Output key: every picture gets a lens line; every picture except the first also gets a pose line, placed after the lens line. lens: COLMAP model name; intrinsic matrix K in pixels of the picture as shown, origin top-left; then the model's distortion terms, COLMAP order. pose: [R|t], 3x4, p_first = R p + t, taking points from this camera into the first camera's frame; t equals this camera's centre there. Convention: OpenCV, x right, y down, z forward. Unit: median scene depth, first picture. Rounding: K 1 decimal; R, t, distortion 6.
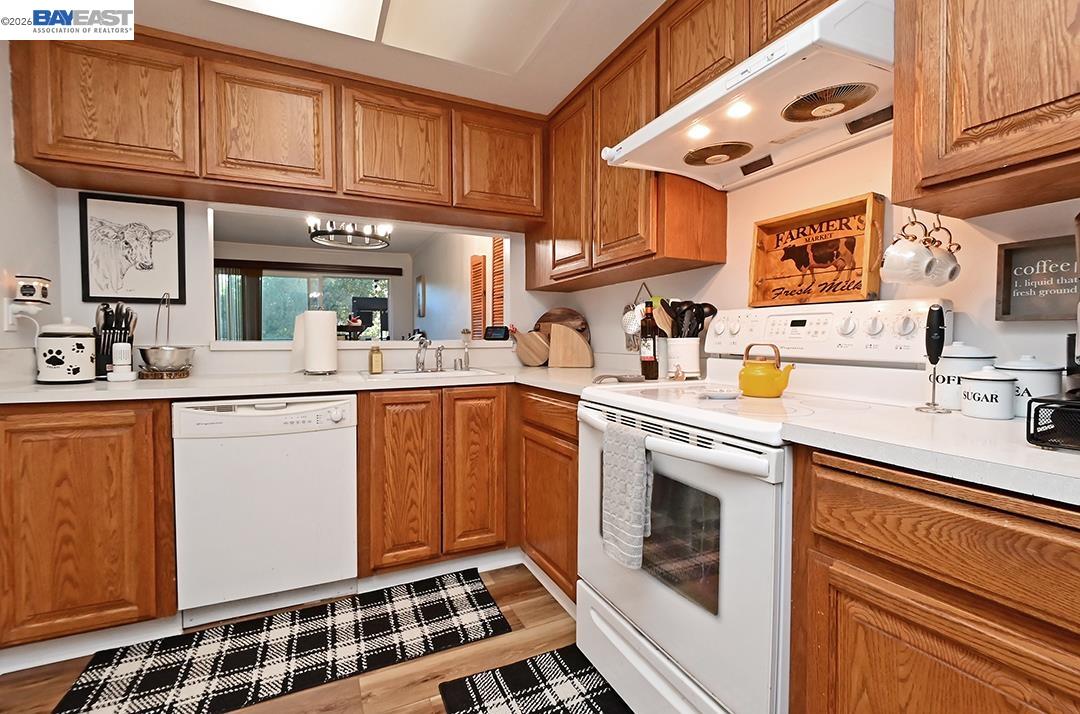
lens RADIAL K [[480.0, 0, 545.8], [0, 480.0, 351.5], [0, 0, 1]] dist [0.010764, -0.007014]
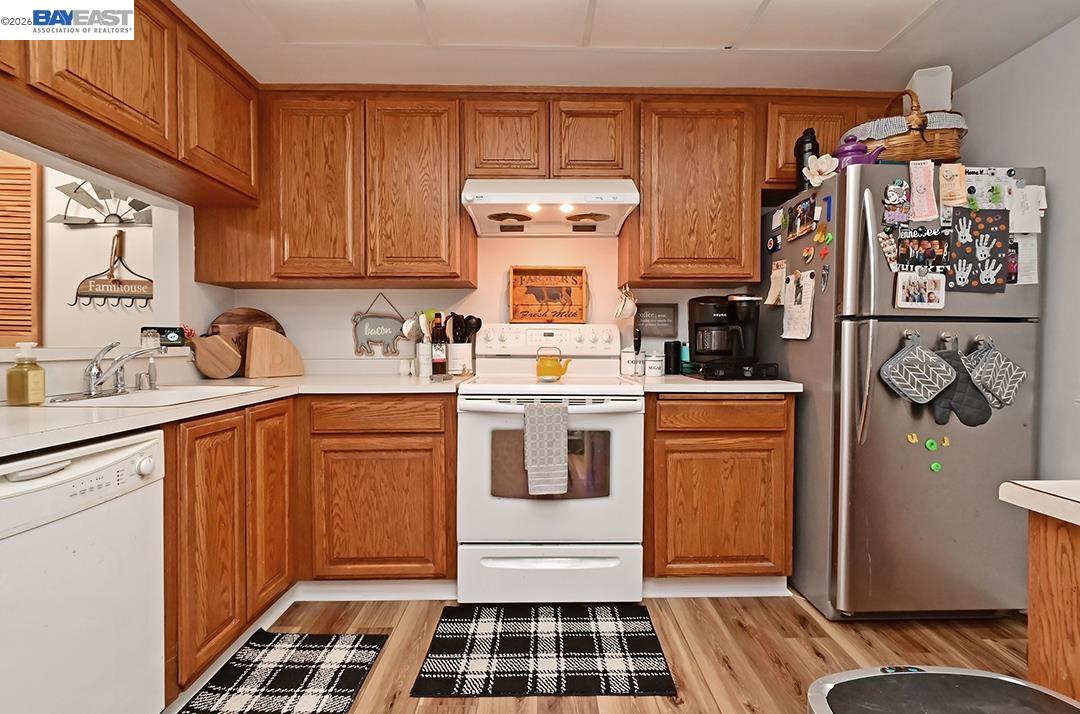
lens RADIAL K [[480.0, 0, 548.7], [0, 480.0, 353.7], [0, 0, 1]] dist [0.010764, -0.007014]
pose [[0.412359, -0.018746, 0.910828, -0.804680], [0.025207, 0.999640, 0.009162, -0.006571], [-0.910672, 0.019181, 0.412684, 0.260060]]
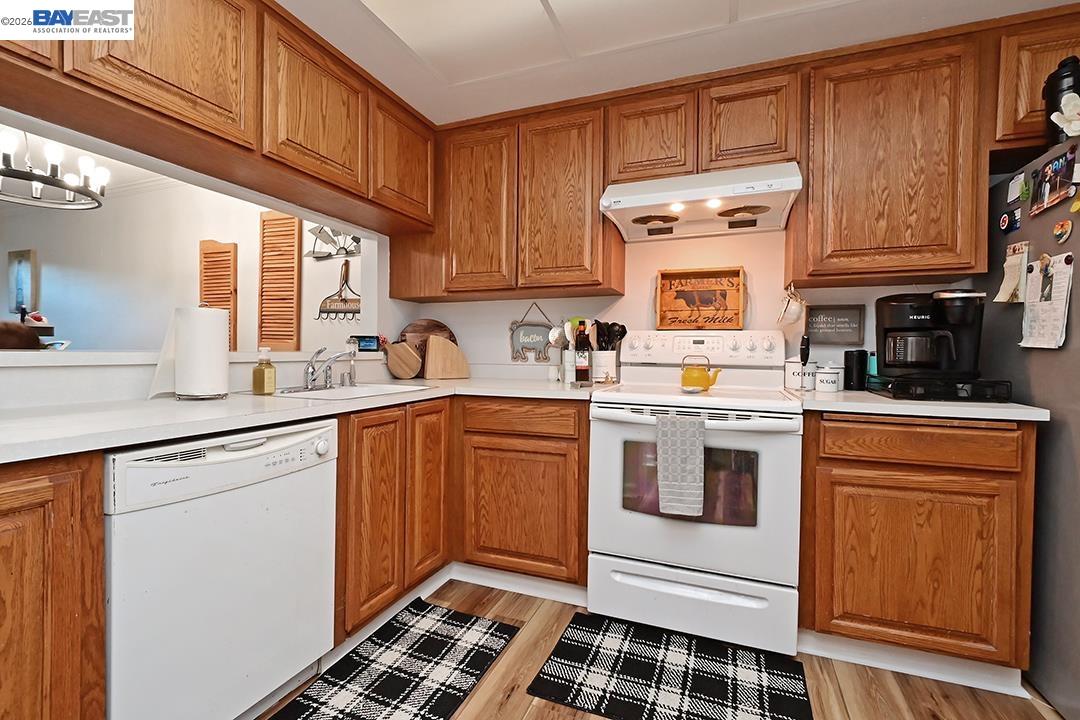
lens RADIAL K [[480.0, 0, 546.2], [0, 480.0, 356.9], [0, 0, 1]] dist [0.010764, -0.007014]
pose [[0.726134, -0.002672, 0.687548, -0.722137], [0.010978, 0.999910, -0.007708, -0.003960], [-0.687466, 0.013145, 0.726098, 0.181450]]
